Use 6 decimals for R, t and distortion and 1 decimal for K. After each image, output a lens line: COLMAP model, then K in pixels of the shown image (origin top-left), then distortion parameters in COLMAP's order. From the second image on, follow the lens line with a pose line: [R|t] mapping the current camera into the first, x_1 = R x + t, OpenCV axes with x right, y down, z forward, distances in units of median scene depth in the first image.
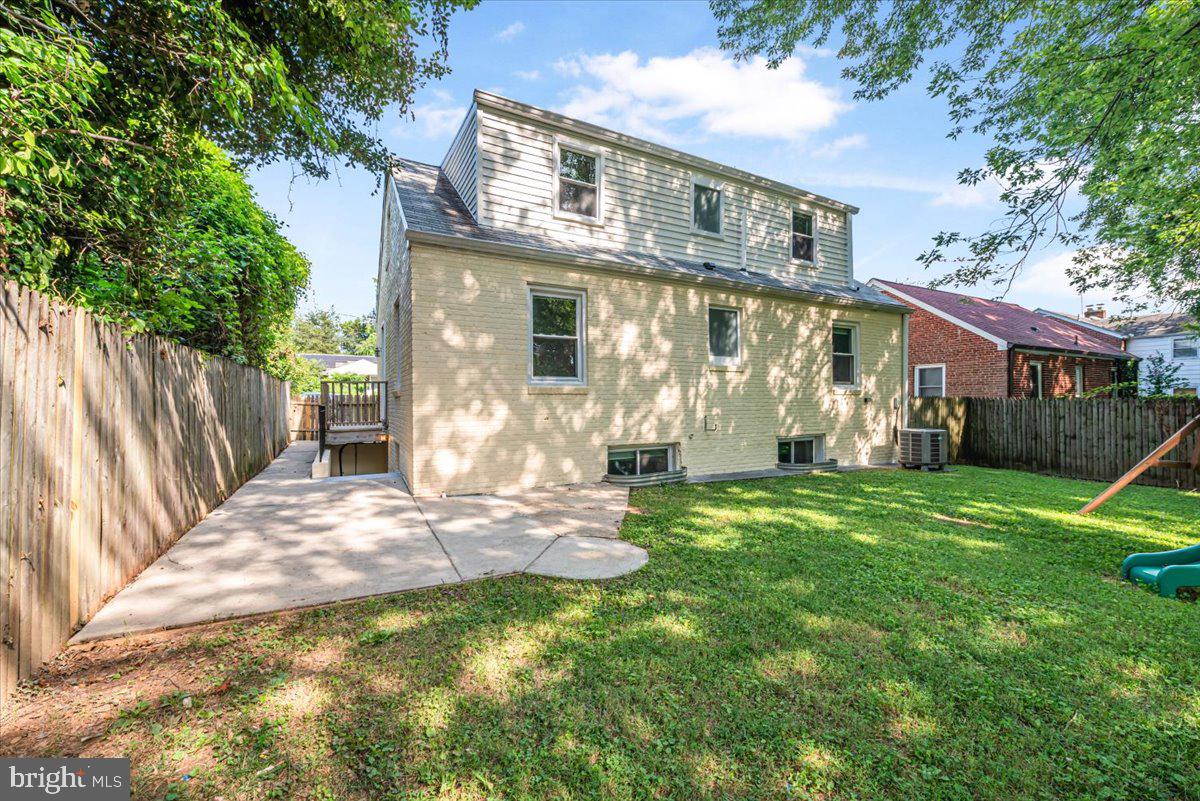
lens RADIAL K [[485.4, 0, 601.2], [0, 485.4, 400.0], [0, 0, 1]] dist [0.000133, 0.000010]
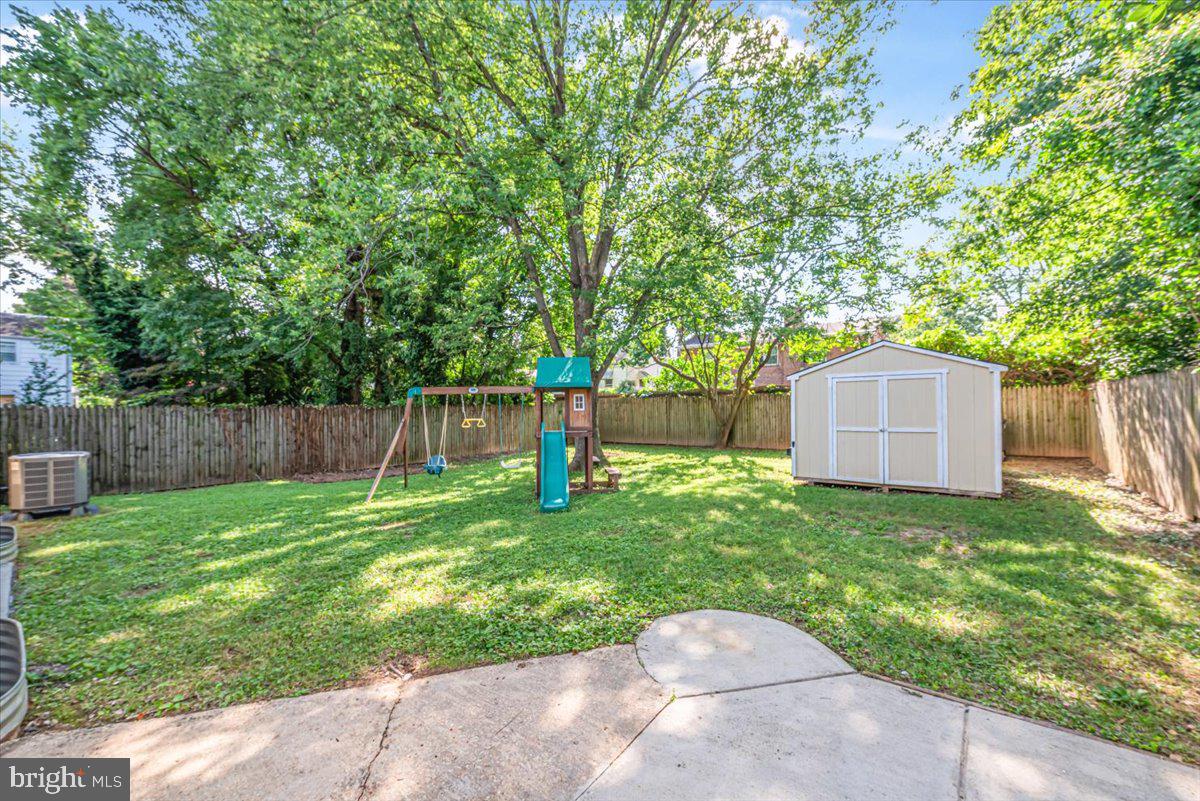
lens RADIAL K [[485.4, 0, 601.0], [0, 485.4, 405.3], [0, 0, 1]] dist [0.000133, 0.000010]
pose [[-0.404043, 0.007187, 0.914712, -0.227529], [-0.001294, 0.999964, -0.008429, 0.000874], [-0.914739, -0.004589, -0.404019, 0.588209]]
